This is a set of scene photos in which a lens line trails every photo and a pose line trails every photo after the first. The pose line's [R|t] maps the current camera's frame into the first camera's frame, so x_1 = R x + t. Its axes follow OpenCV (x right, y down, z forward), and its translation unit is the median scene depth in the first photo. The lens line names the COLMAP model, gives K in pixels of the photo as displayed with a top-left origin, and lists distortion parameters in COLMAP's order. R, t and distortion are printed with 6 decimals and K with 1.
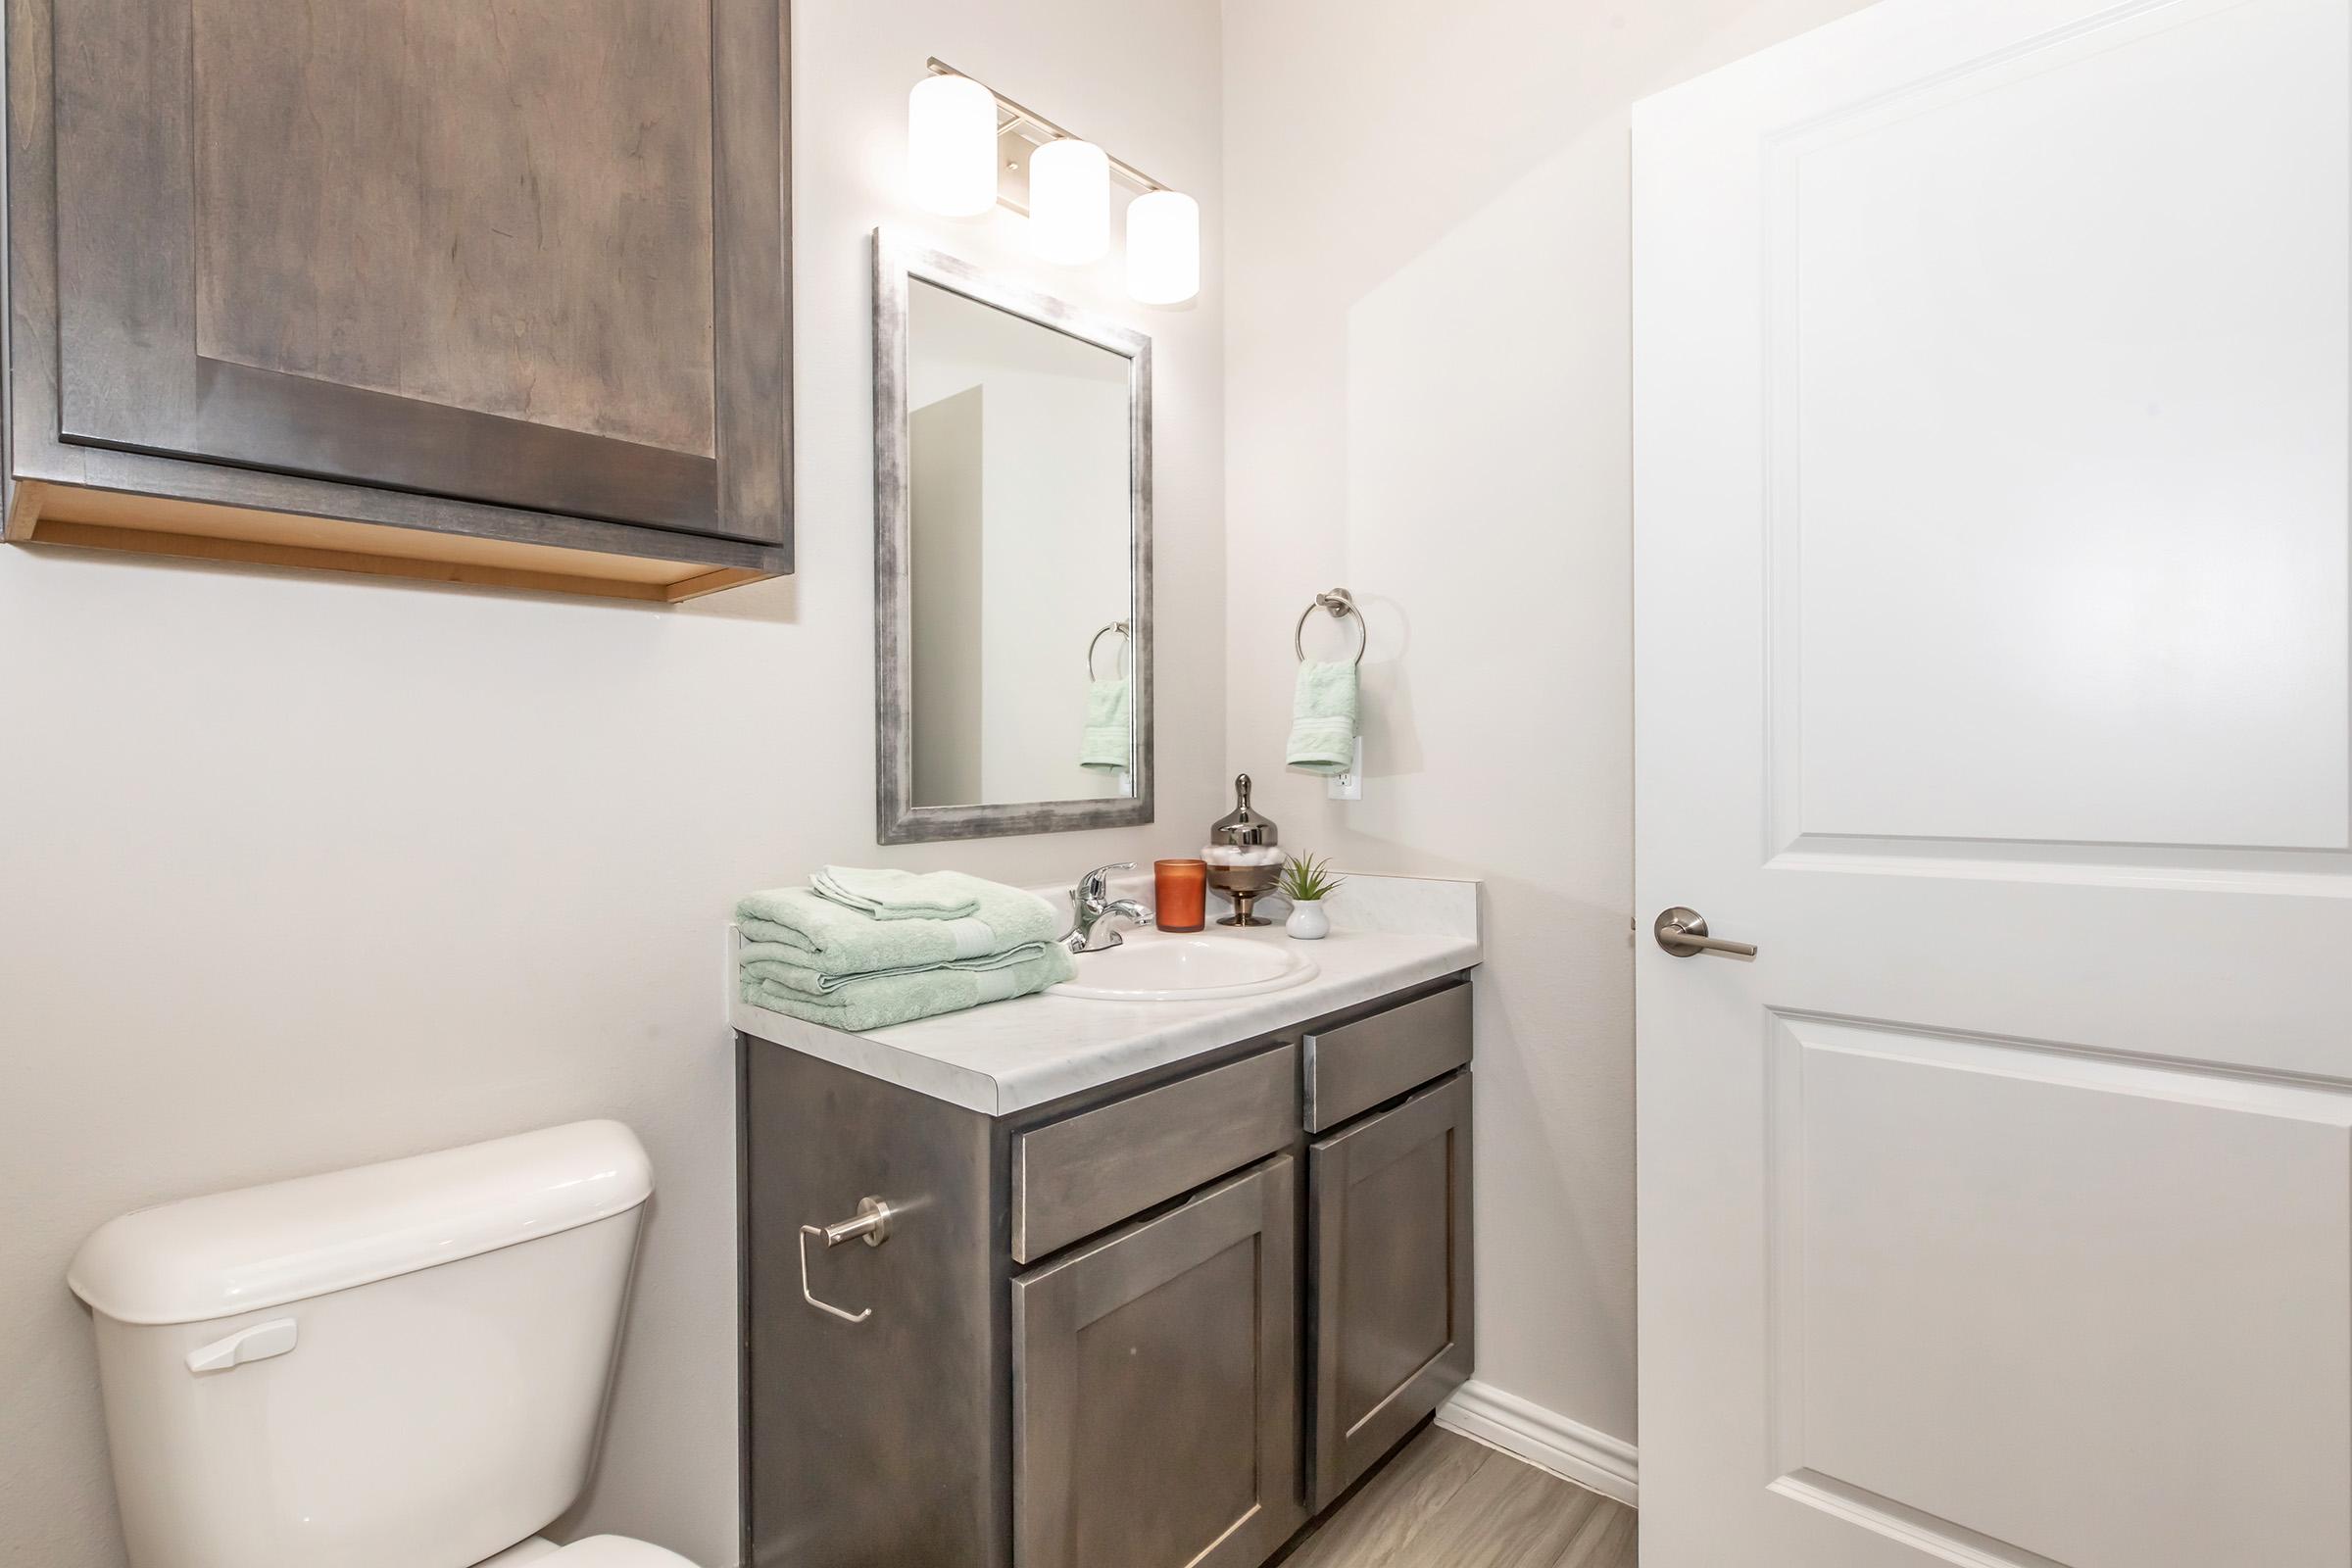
lens RADIAL K [[1076.8, 0, 1181.1], [0, 1076.8, 773.7], [0, 0, 1]] dist [0.003639, -0.000142]
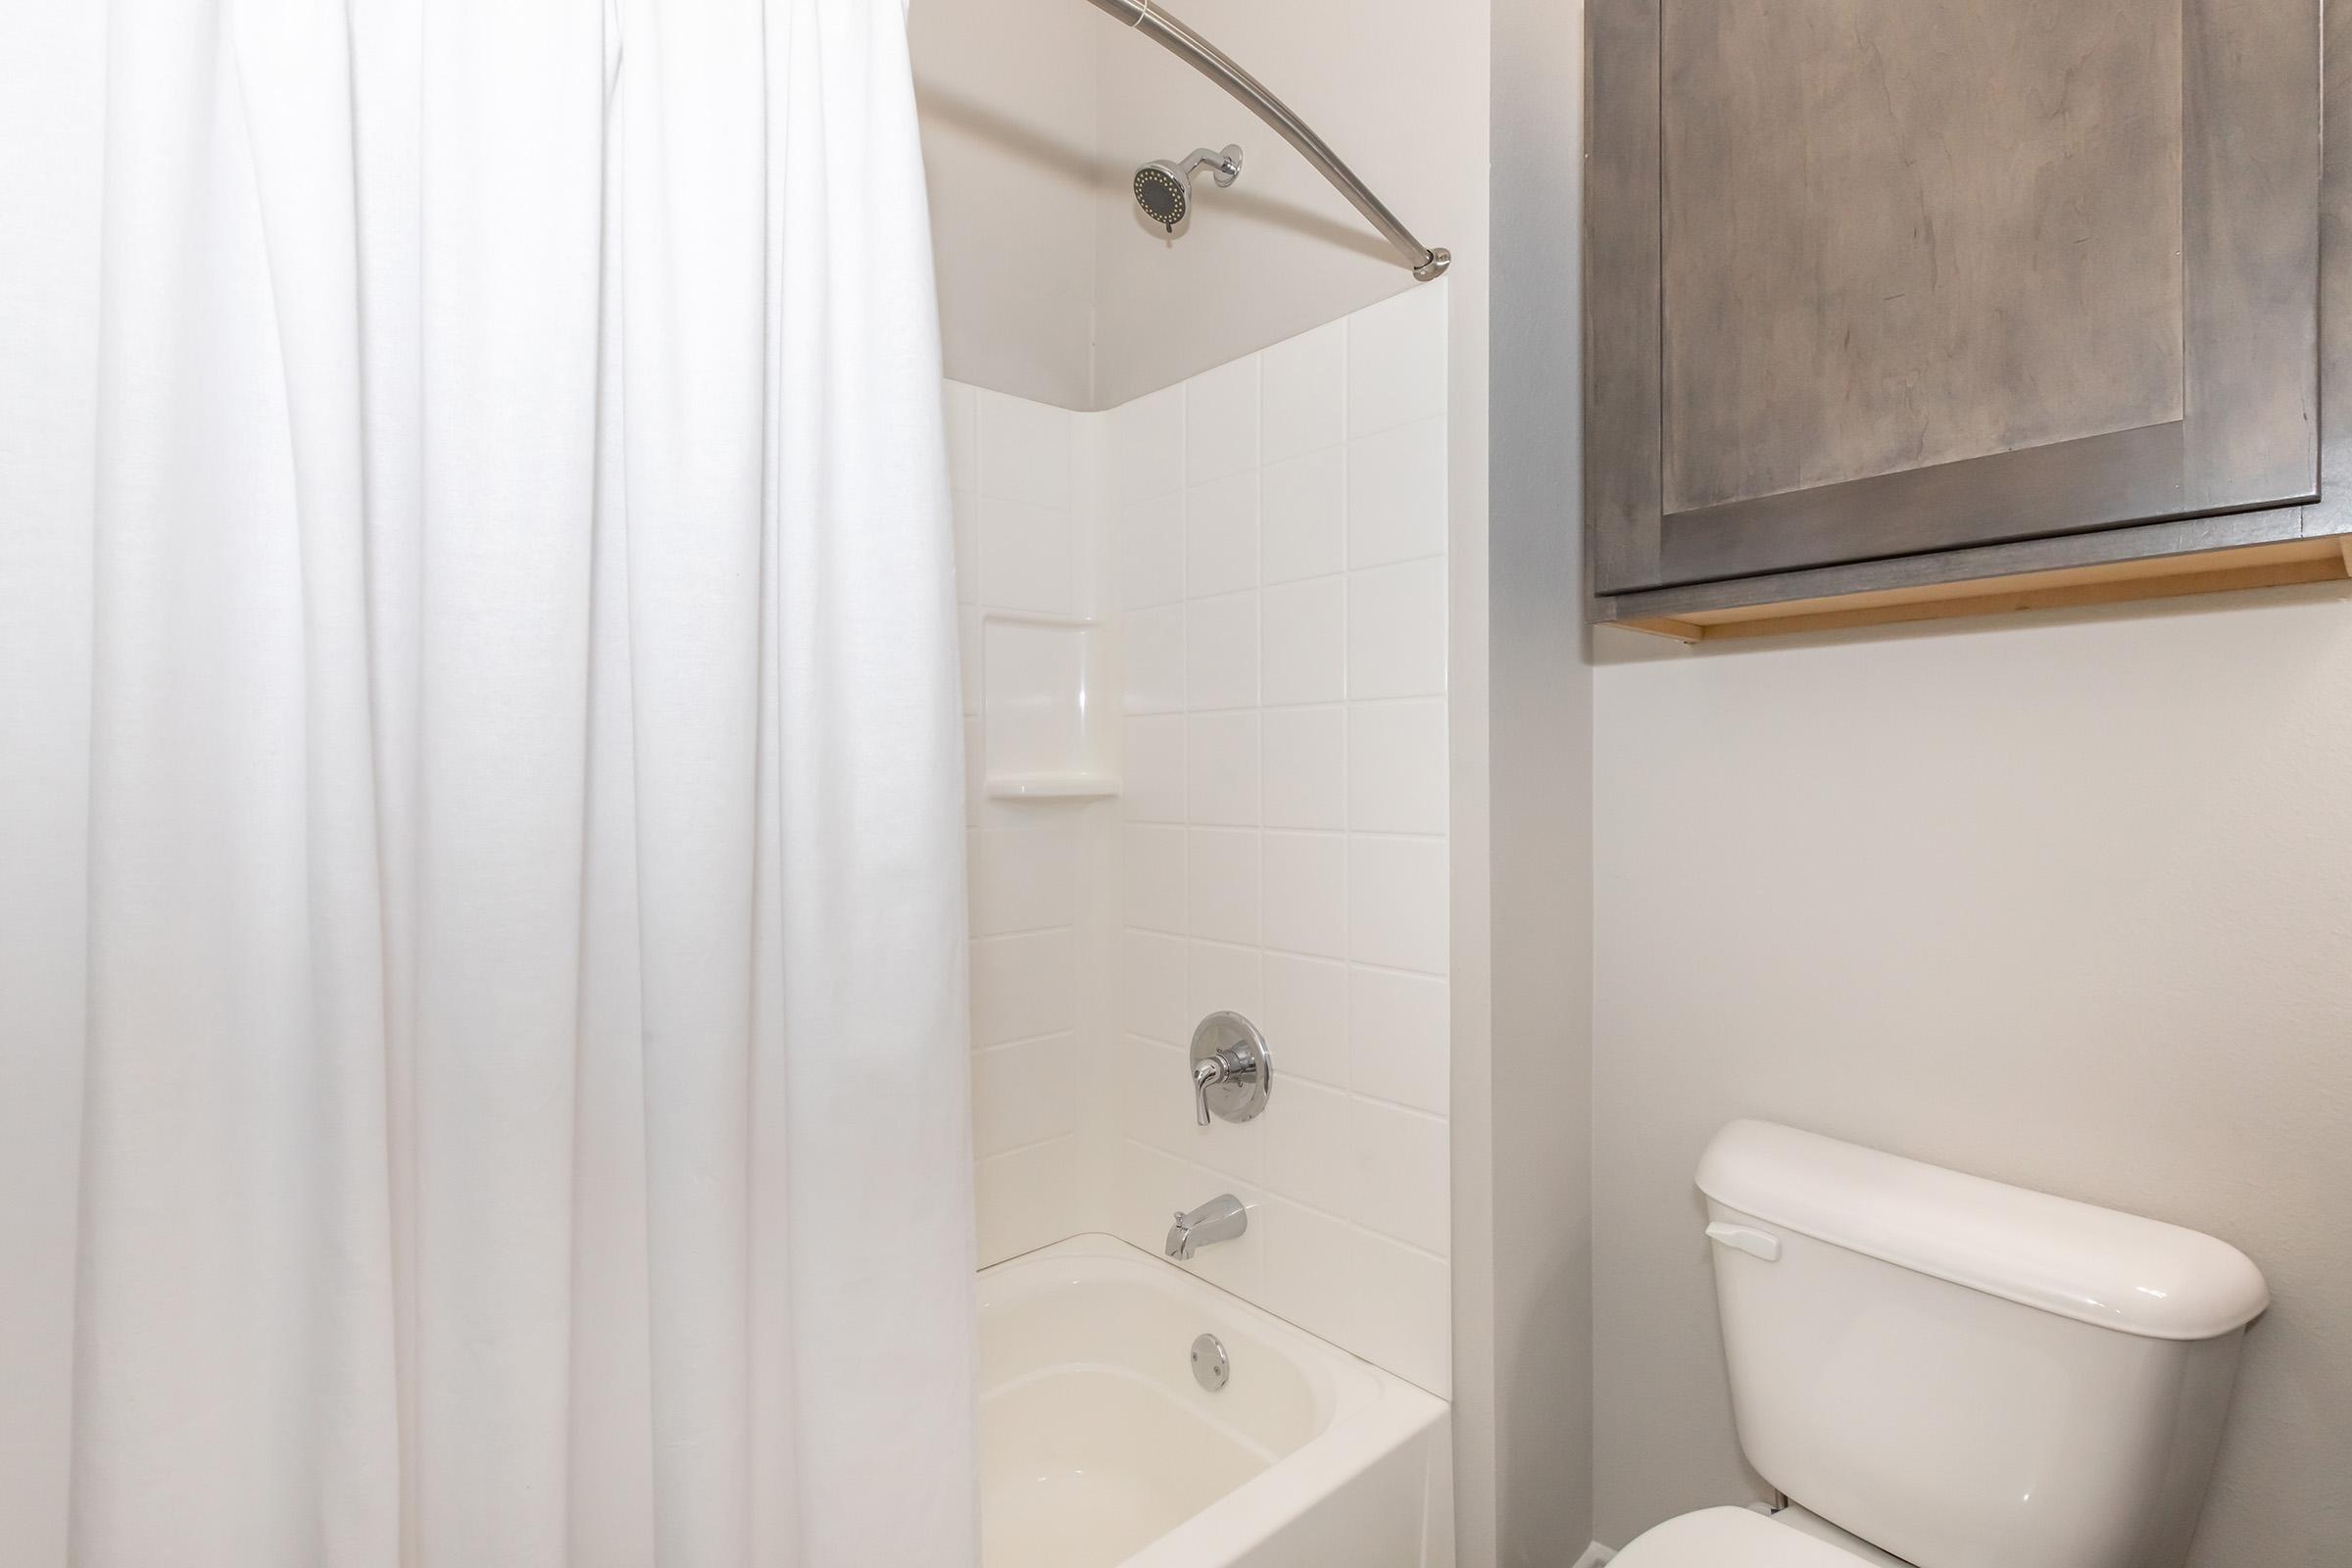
lens RADIAL K [[1076.8, 0, 1178.4], [0, 1076.8, 784.9], [0, 0, 1]] dist [0.003639, -0.000142]
pose [[-0.086670, 0.017459, -0.996084, 0.472579], [-0.010084, 0.999780, 0.018402, -0.040051], [0.996186, 0.011639, -0.086475, 0.399770]]
